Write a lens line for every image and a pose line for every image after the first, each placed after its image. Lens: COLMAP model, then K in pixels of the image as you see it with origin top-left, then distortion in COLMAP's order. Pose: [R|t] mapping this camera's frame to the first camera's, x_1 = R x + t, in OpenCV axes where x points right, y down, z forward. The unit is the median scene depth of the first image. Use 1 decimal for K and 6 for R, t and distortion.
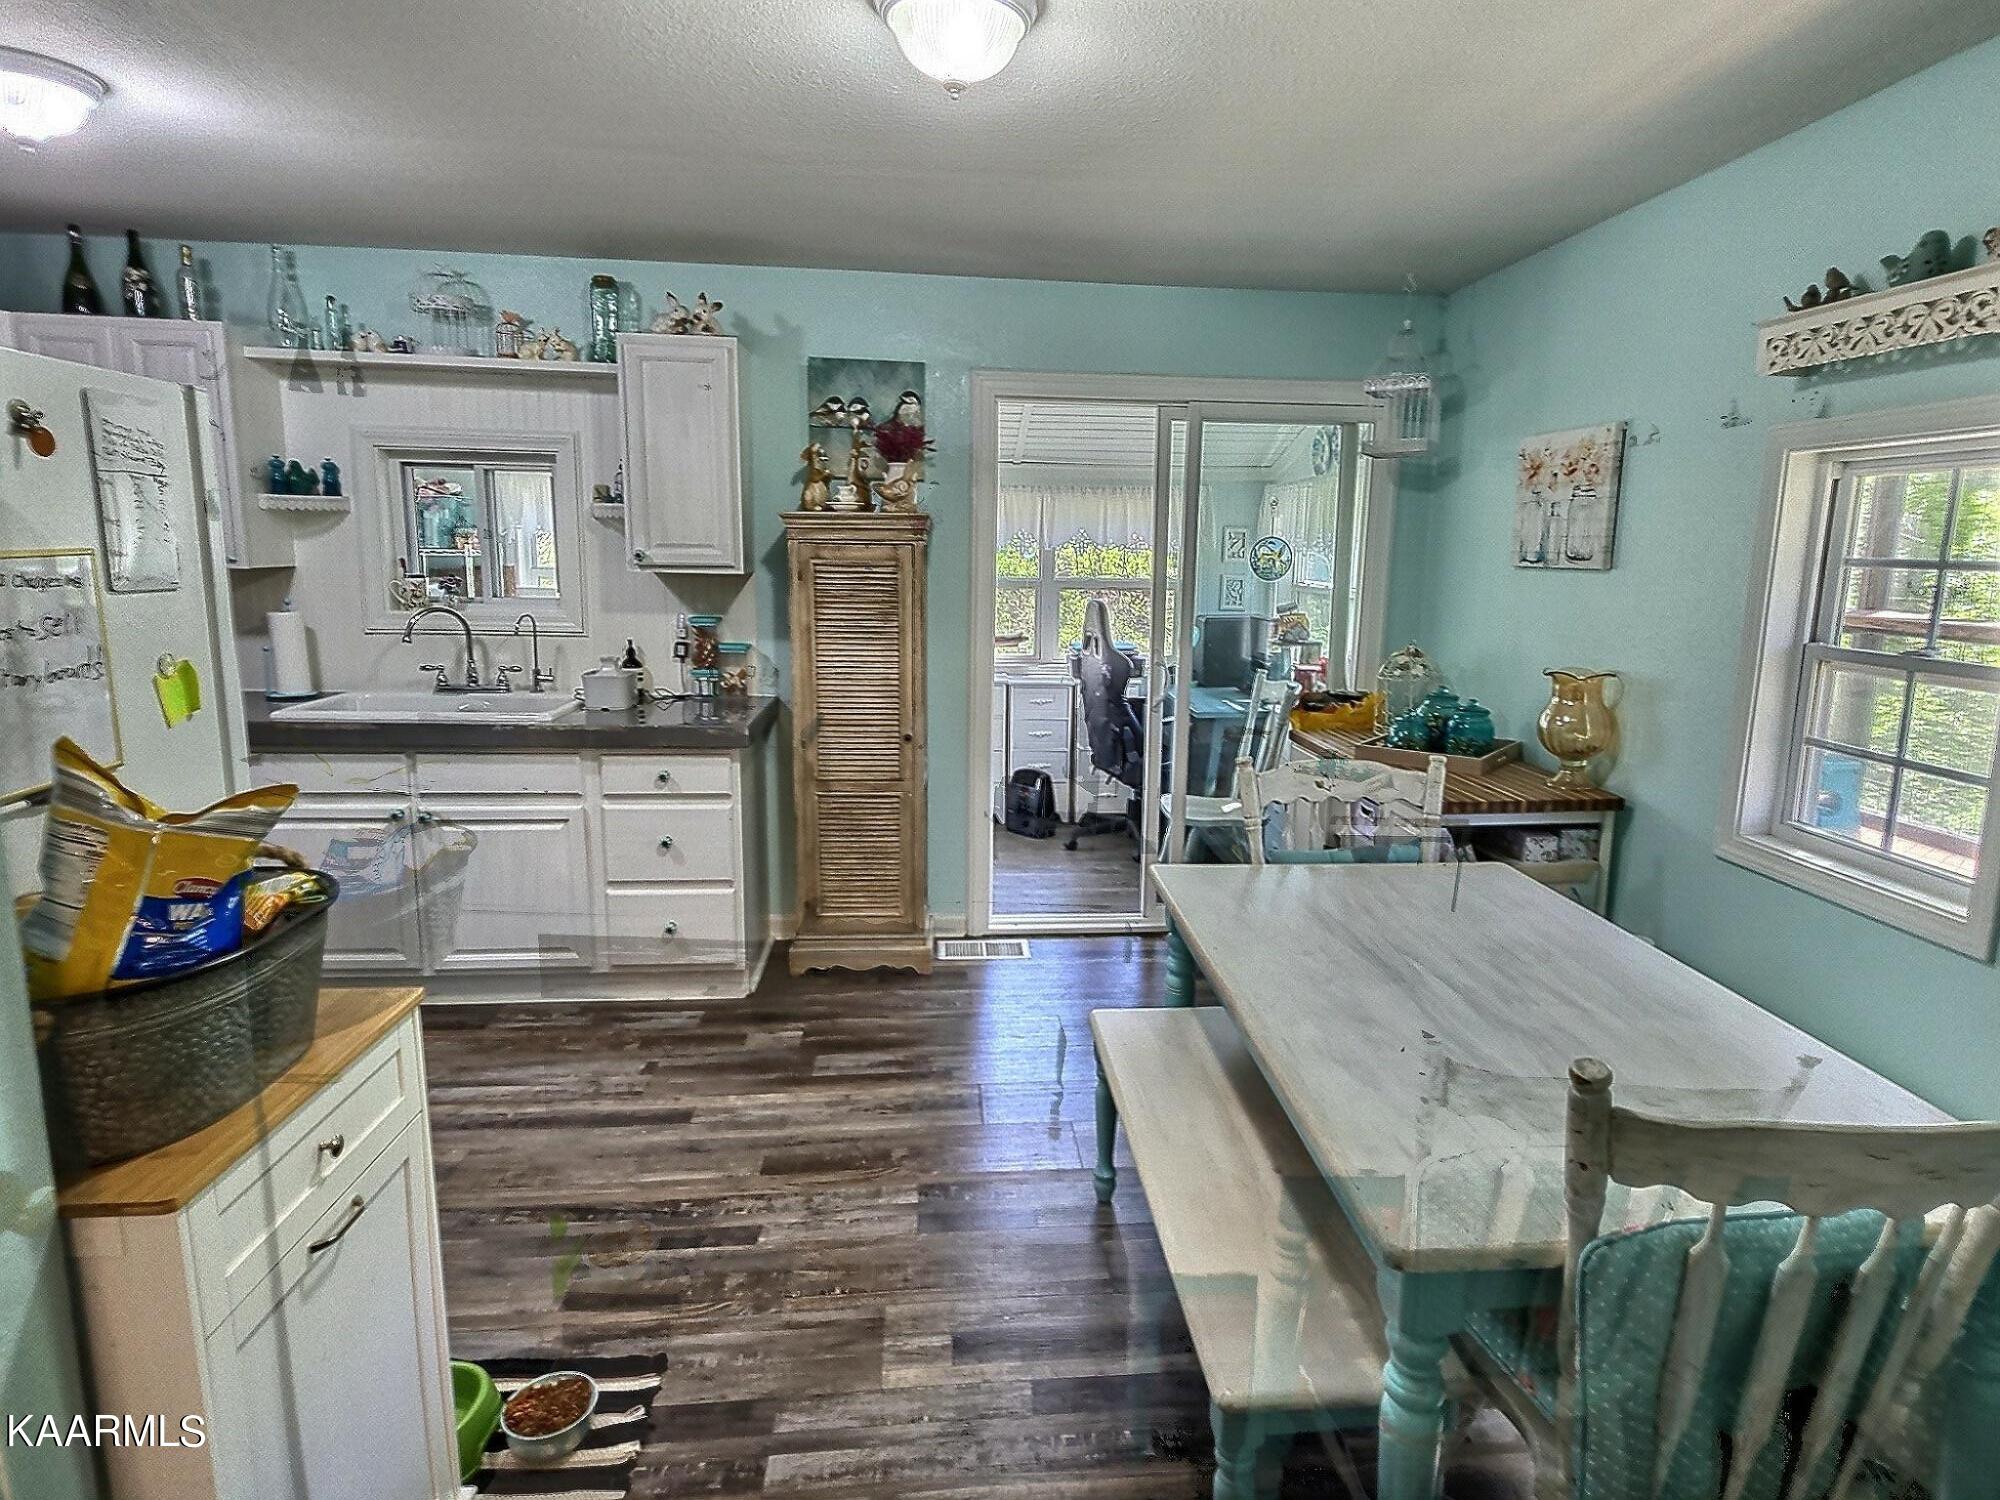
lens RADIAL K [[1081.9, 0, 1018.6], [0, 1081.9, 745.7], [0, 0, 1]] dist [0.004800, -0.002808]
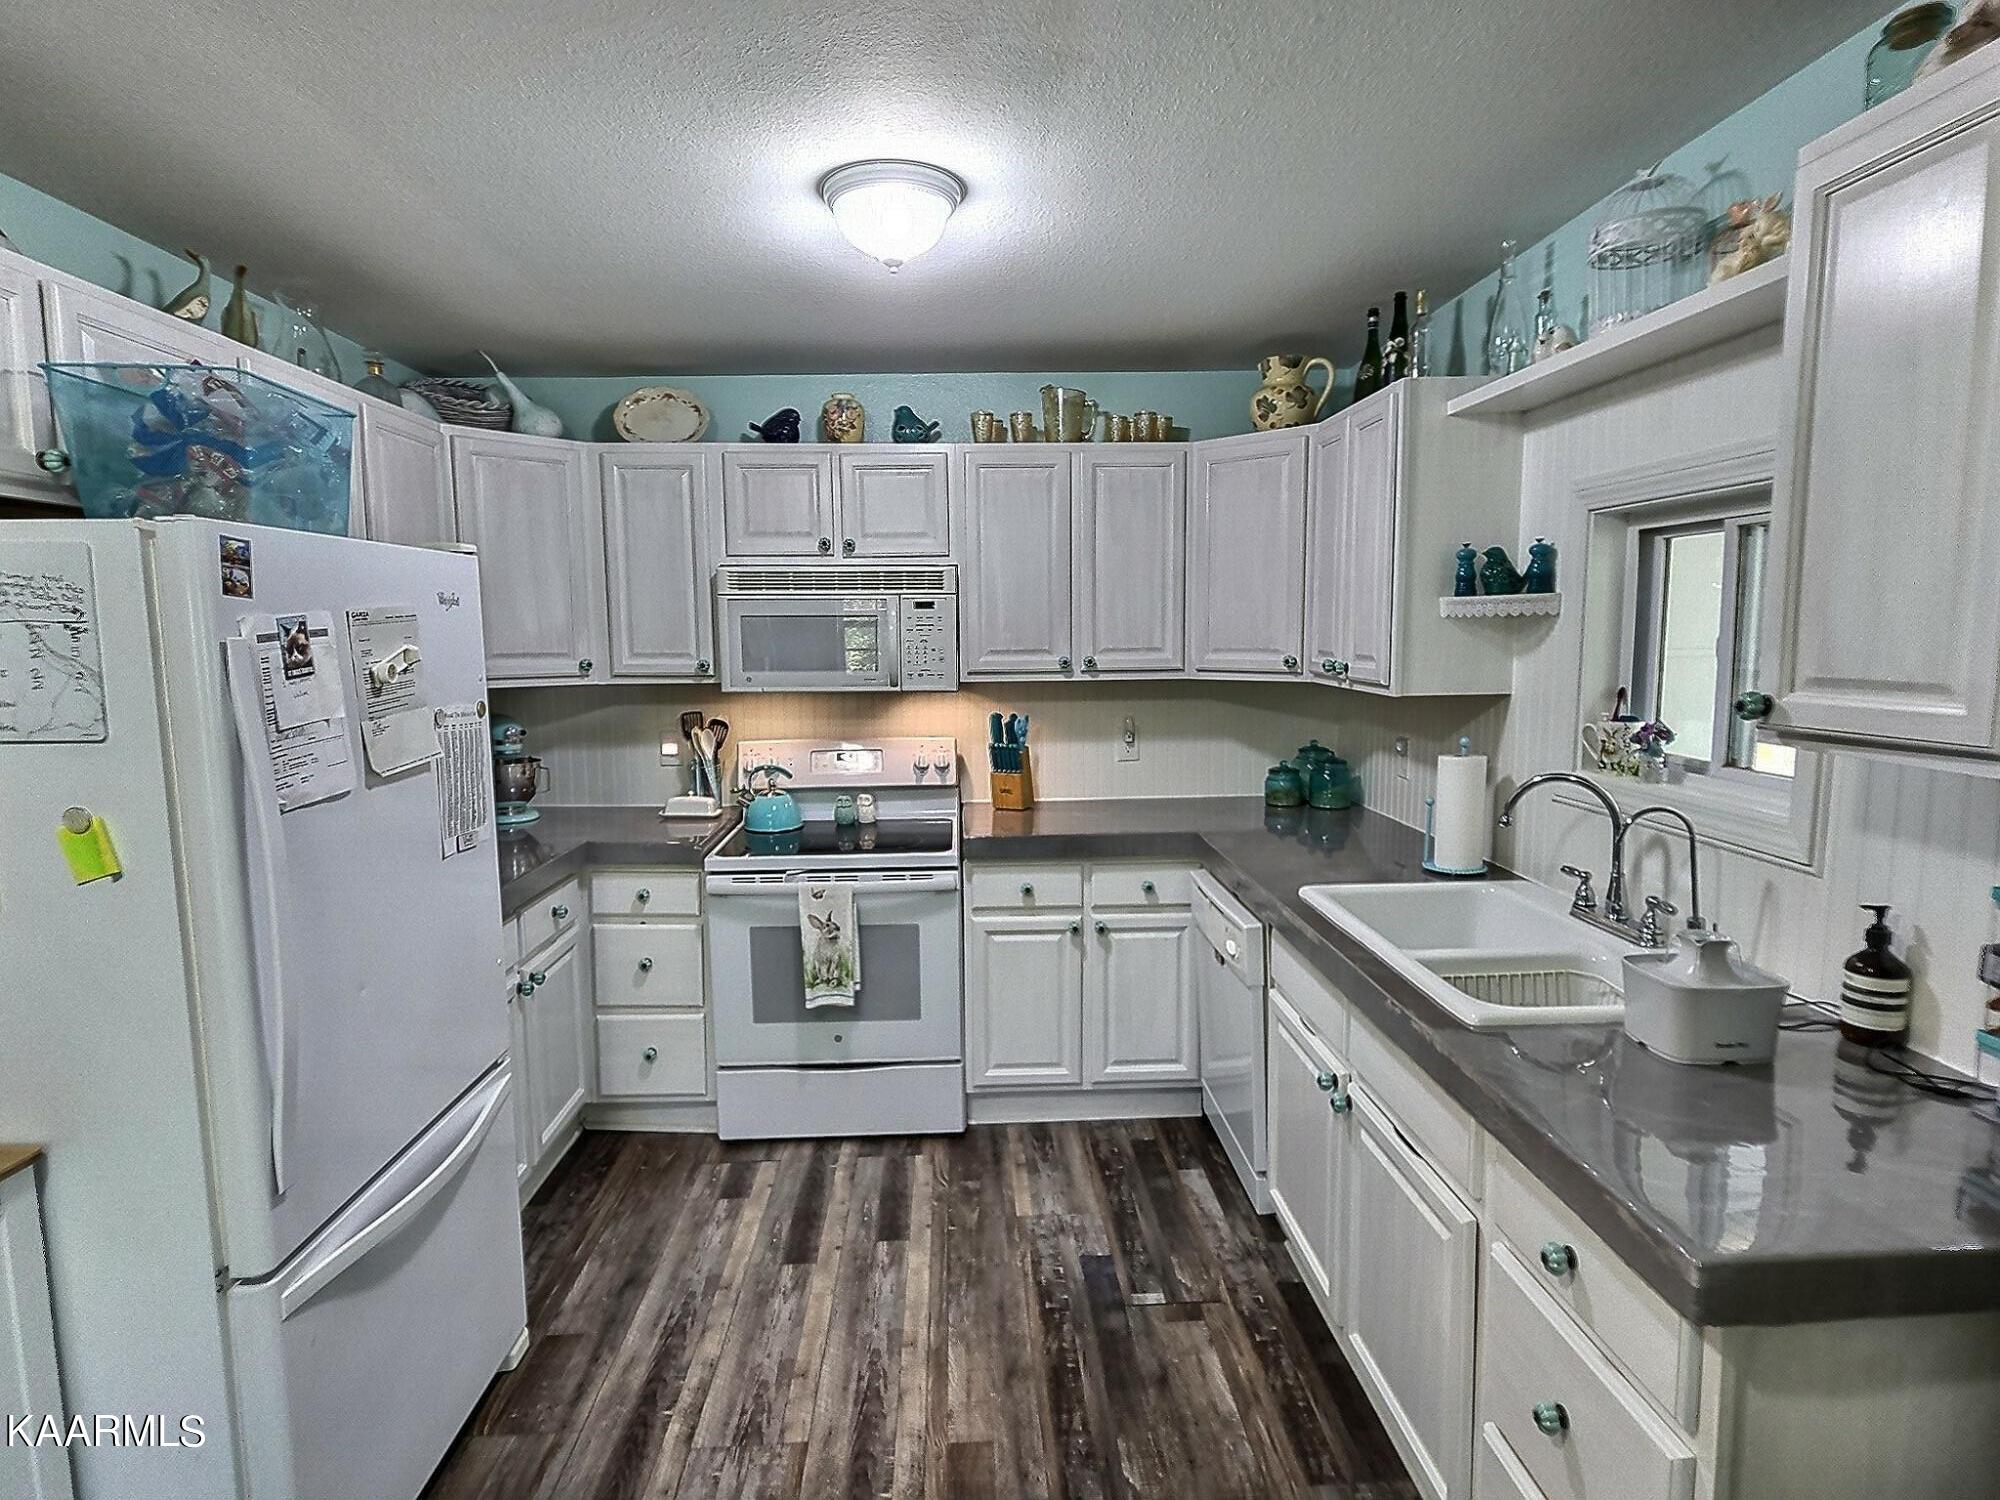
lens RADIAL K [[1081.9, 0, 1002.0], [0, 1081.9, 754.2], [0, 0, 1]] dist [0.004800, -0.002808]
pose [[-0.022784, 0.097927, -0.994933, 0.048337], [-0.174771, 0.979476, 0.100408, -0.137825], [0.984345, 0.176173, -0.005202, 0.673031]]
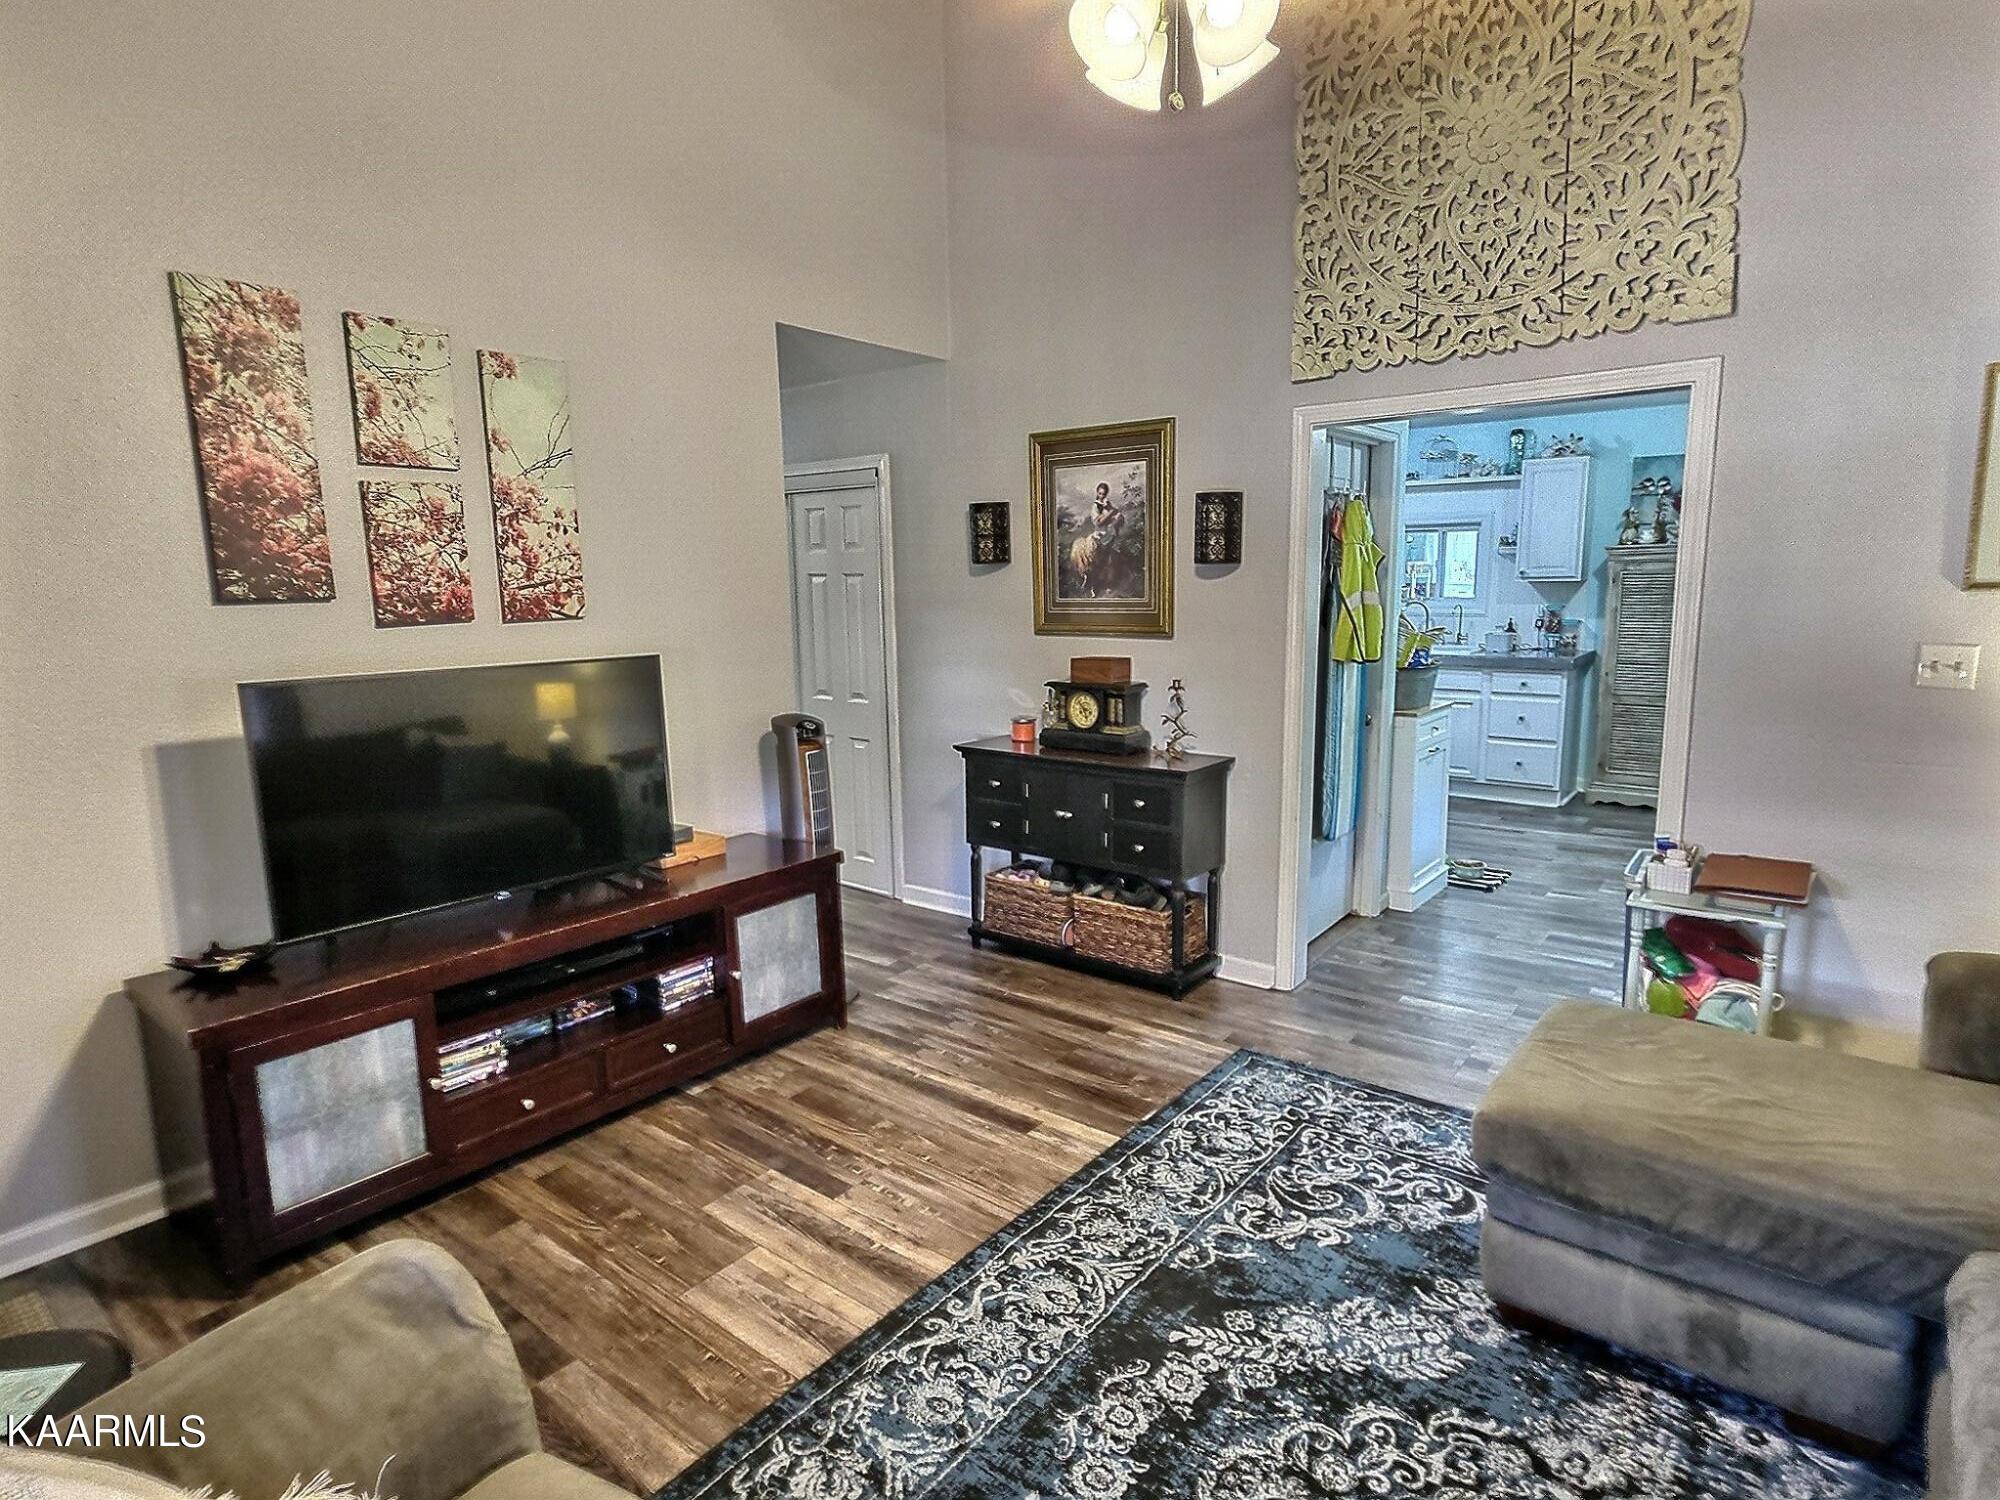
lens RADIAL K [[1081.9, 0, 999.1], [0, 1081.9, 763.0], [0, 0, 1]] dist [0.004800, -0.002808]
pose [[0.734040, 0.085584, -0.673692, 0.289353], [-0.093417, 0.995322, 0.024658, 0.197843], [0.672650, 0.044835, 0.738601, -1.017367]]
